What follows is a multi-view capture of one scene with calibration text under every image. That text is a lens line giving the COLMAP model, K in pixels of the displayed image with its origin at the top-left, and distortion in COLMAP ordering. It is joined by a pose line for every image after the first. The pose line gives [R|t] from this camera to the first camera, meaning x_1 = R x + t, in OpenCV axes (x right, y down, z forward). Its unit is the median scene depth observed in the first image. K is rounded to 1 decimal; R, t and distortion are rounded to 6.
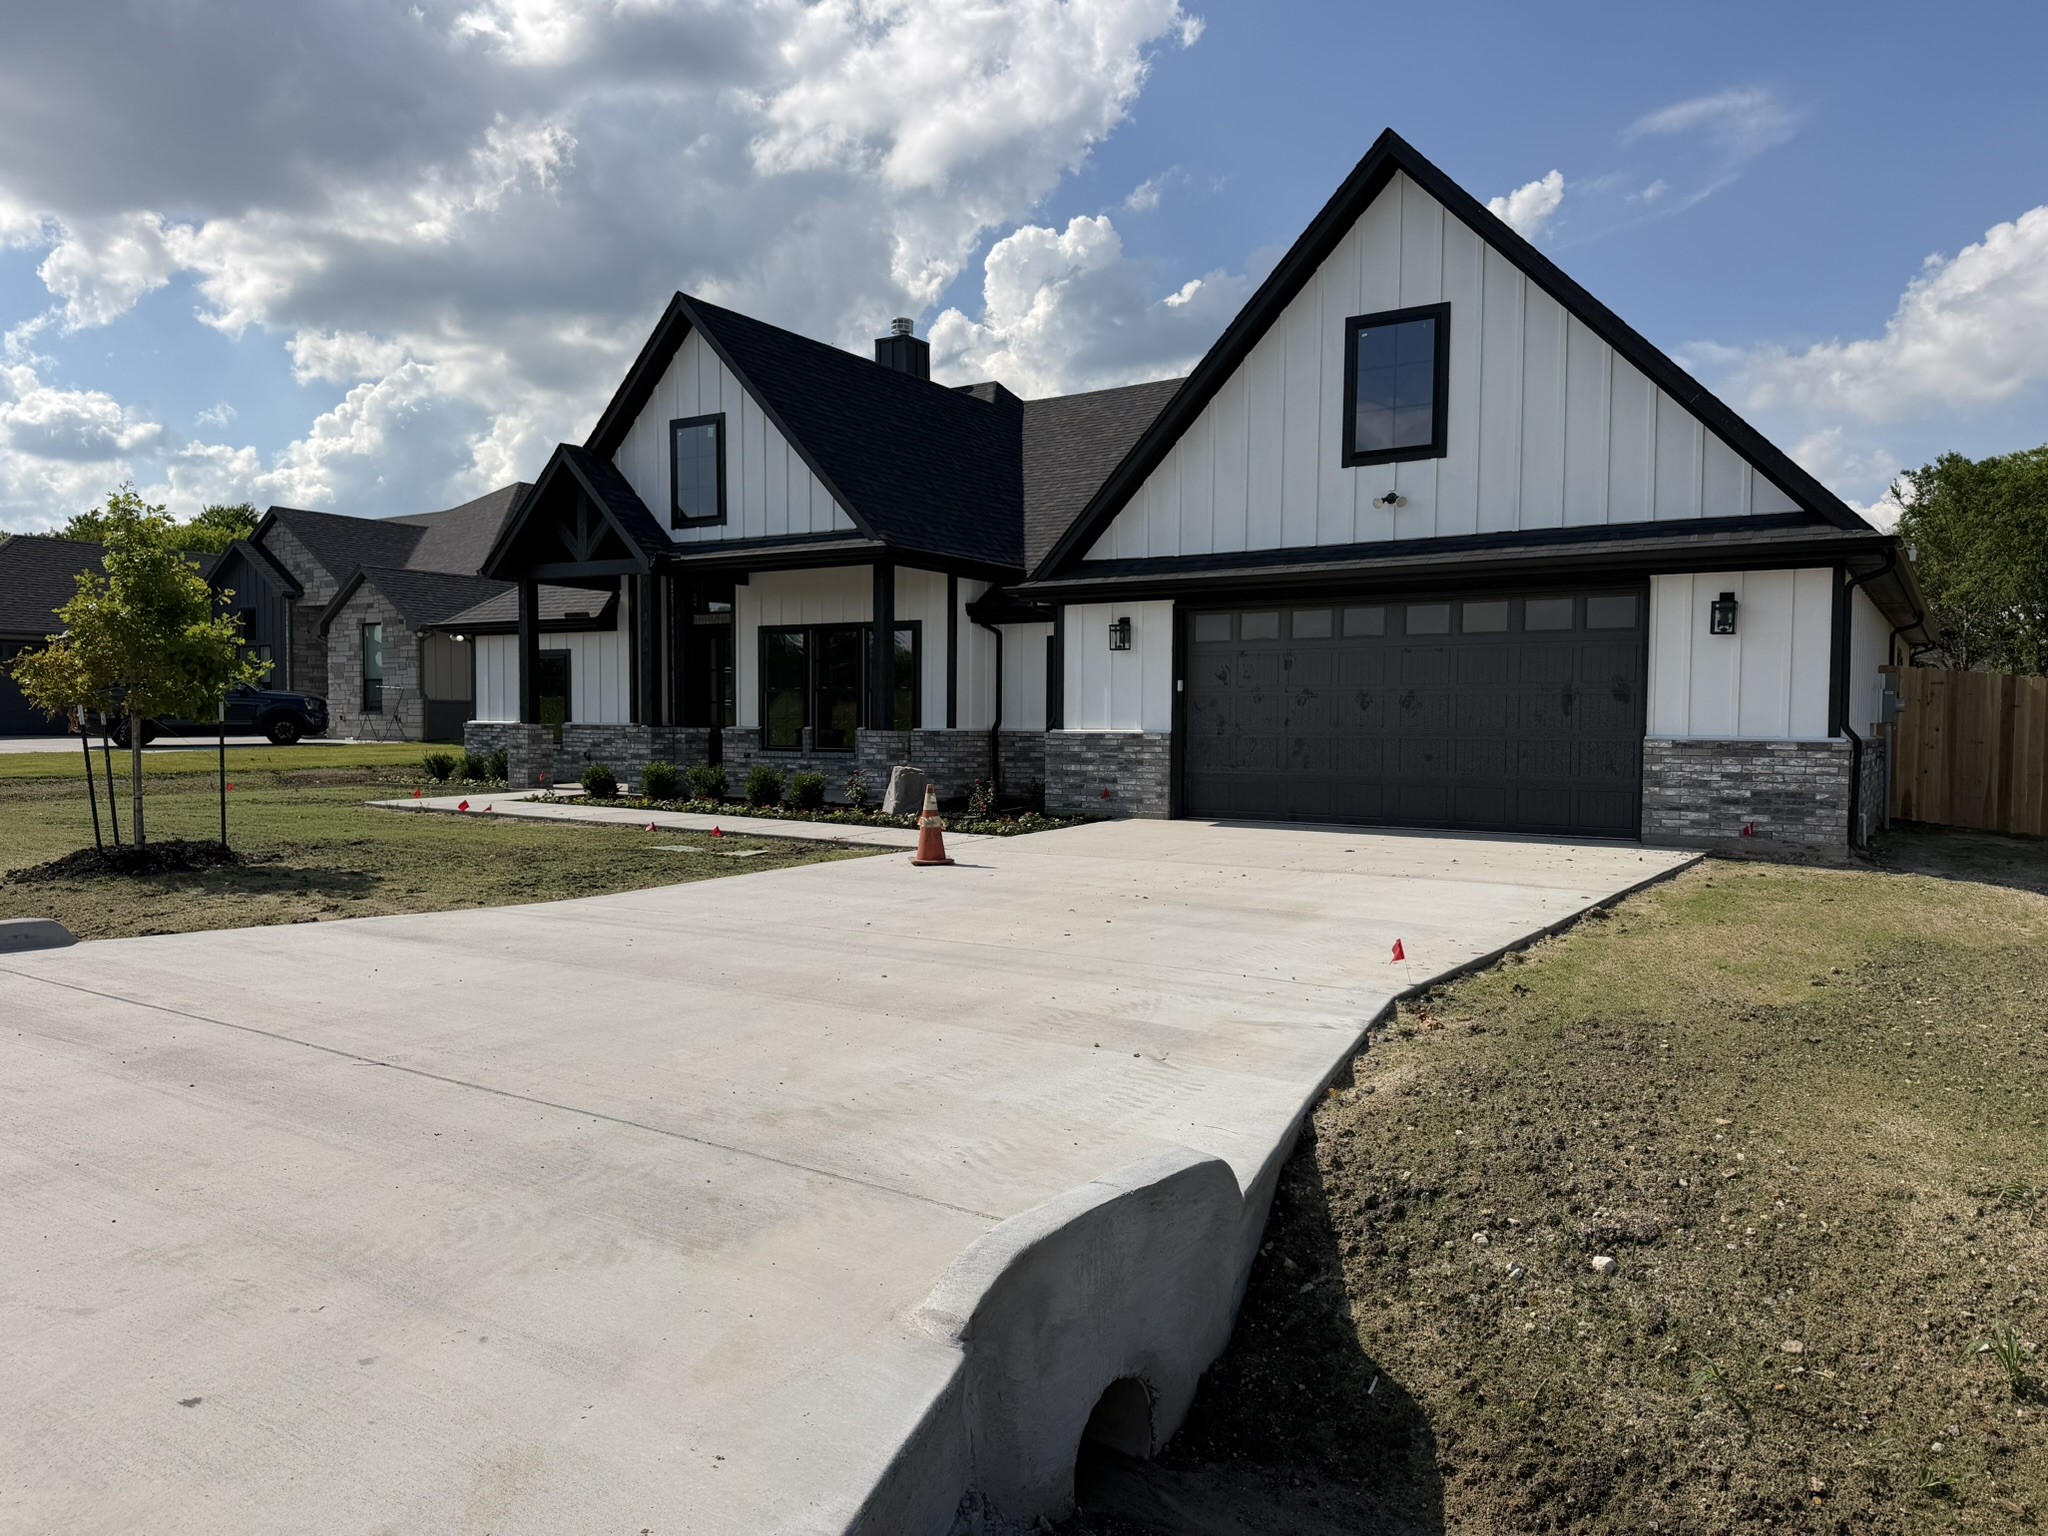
lens RADIAL K [[1462.1, 0, 1033.5], [0, 1462.1, 769.9], [0, 0, 1]] dist [0.038499, -0.003384]
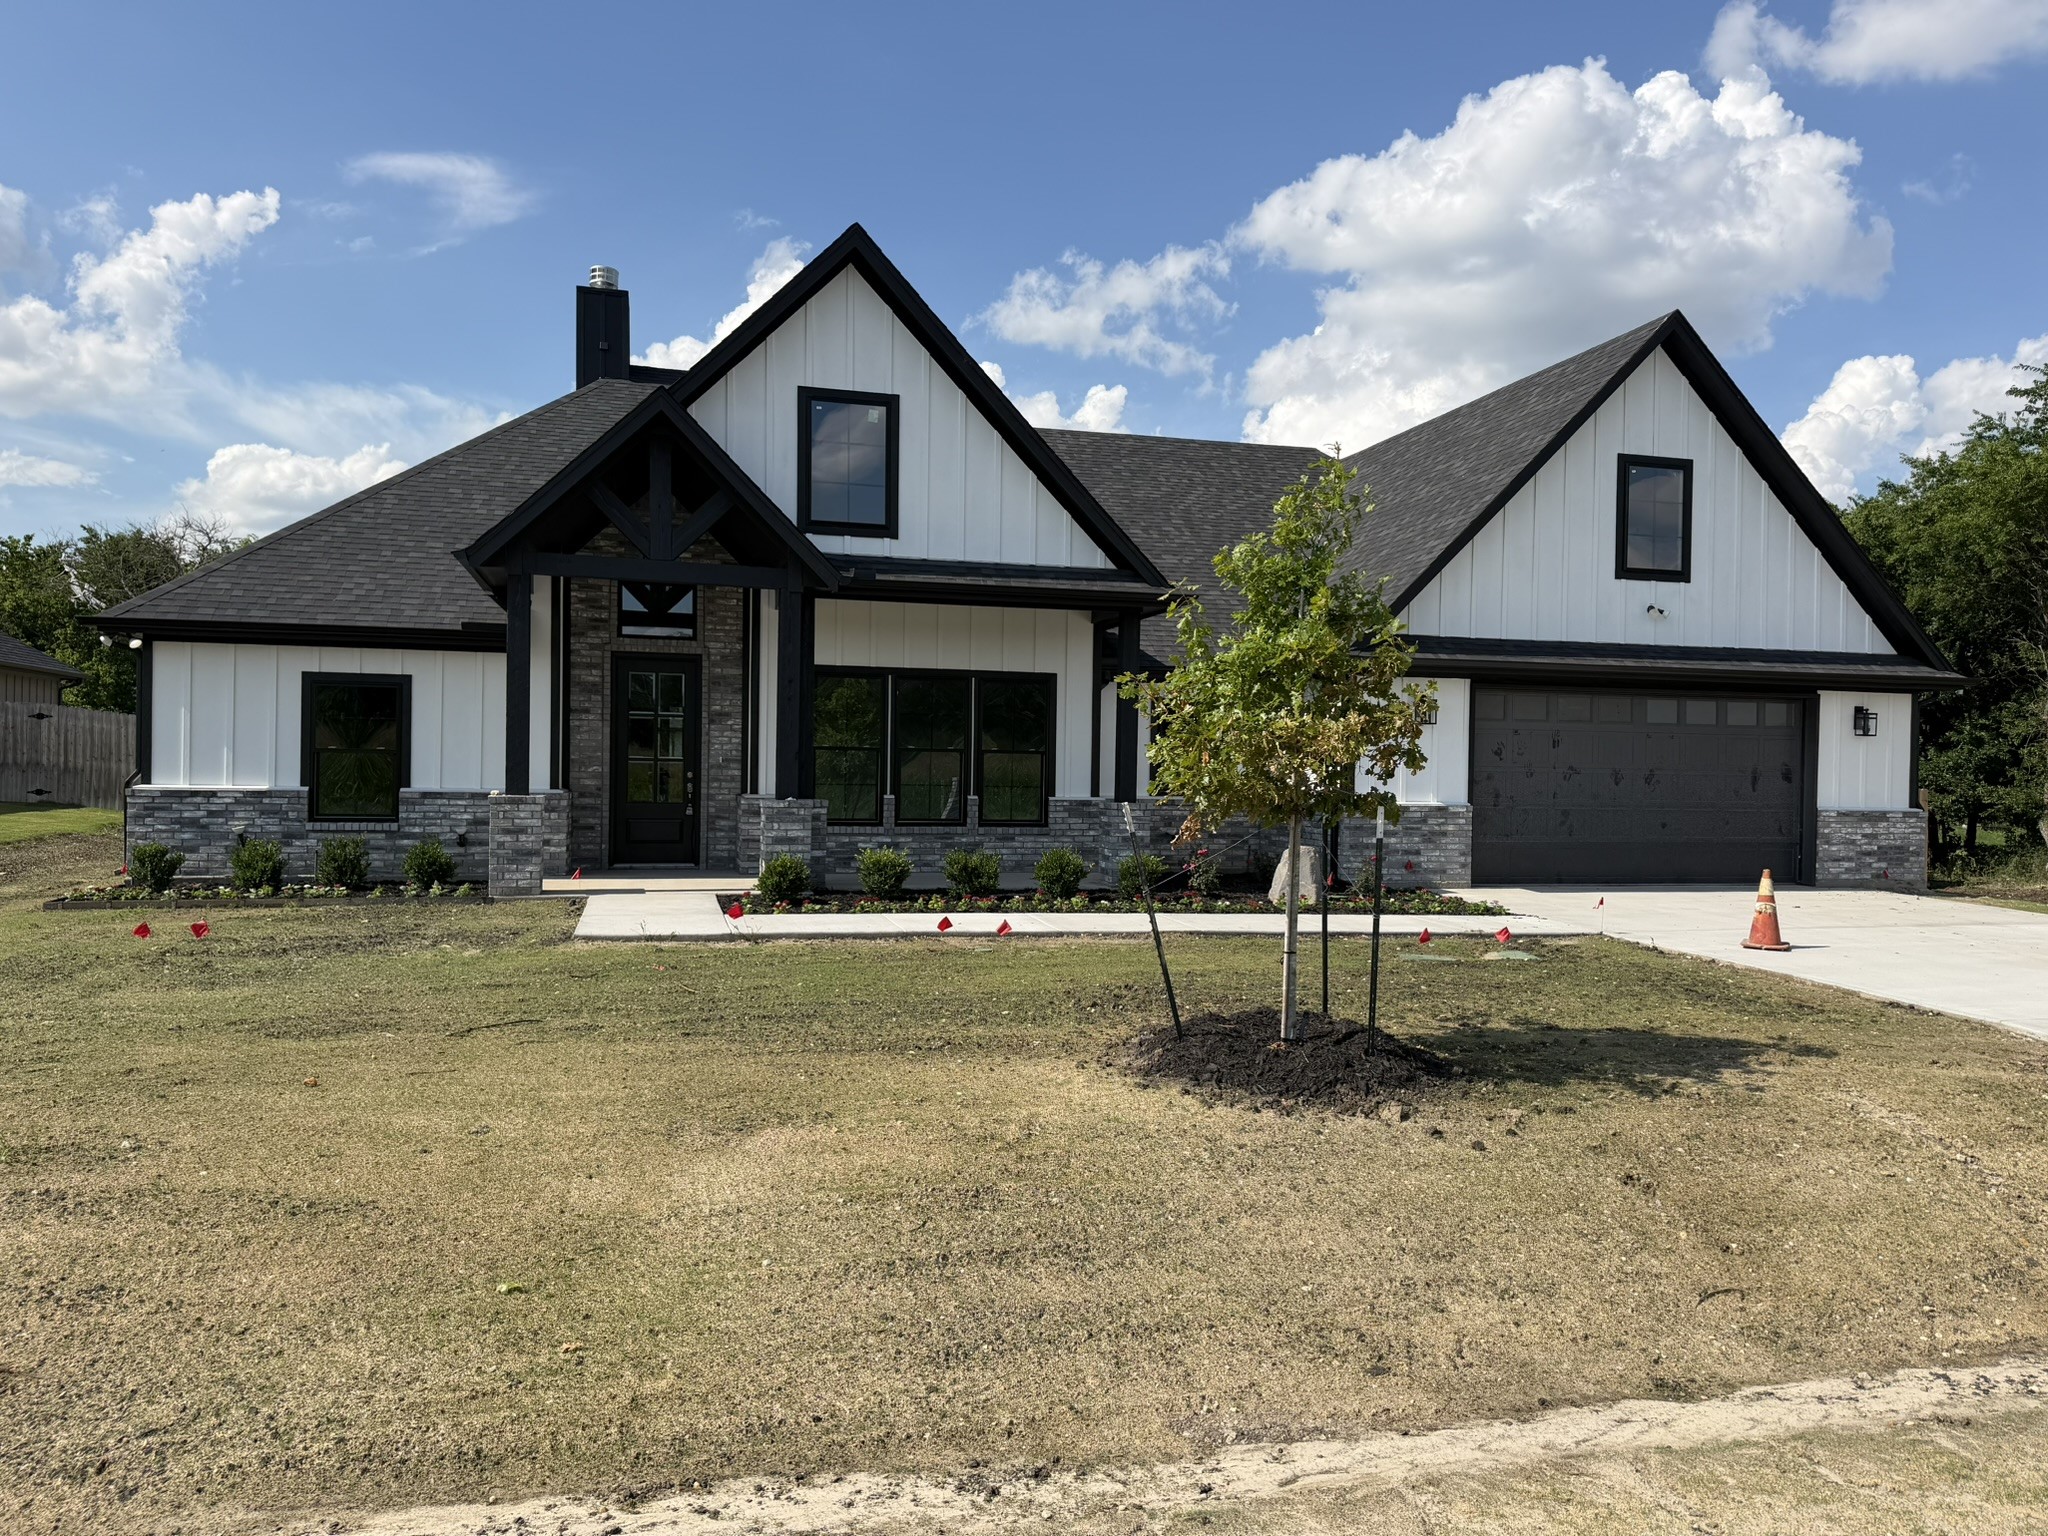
lens RADIAL K [[1462.1, 0, 1030.1], [0, 1462.1, 772.1], [0, 0, 1]] dist [0.038499, -0.003384]
pose [[0.659148, 0.007770, 0.751973, -0.918302], [0.016379, 0.999561, -0.024686, -0.028478], [-0.751835, 0.028589, 0.658731, 0.543541]]
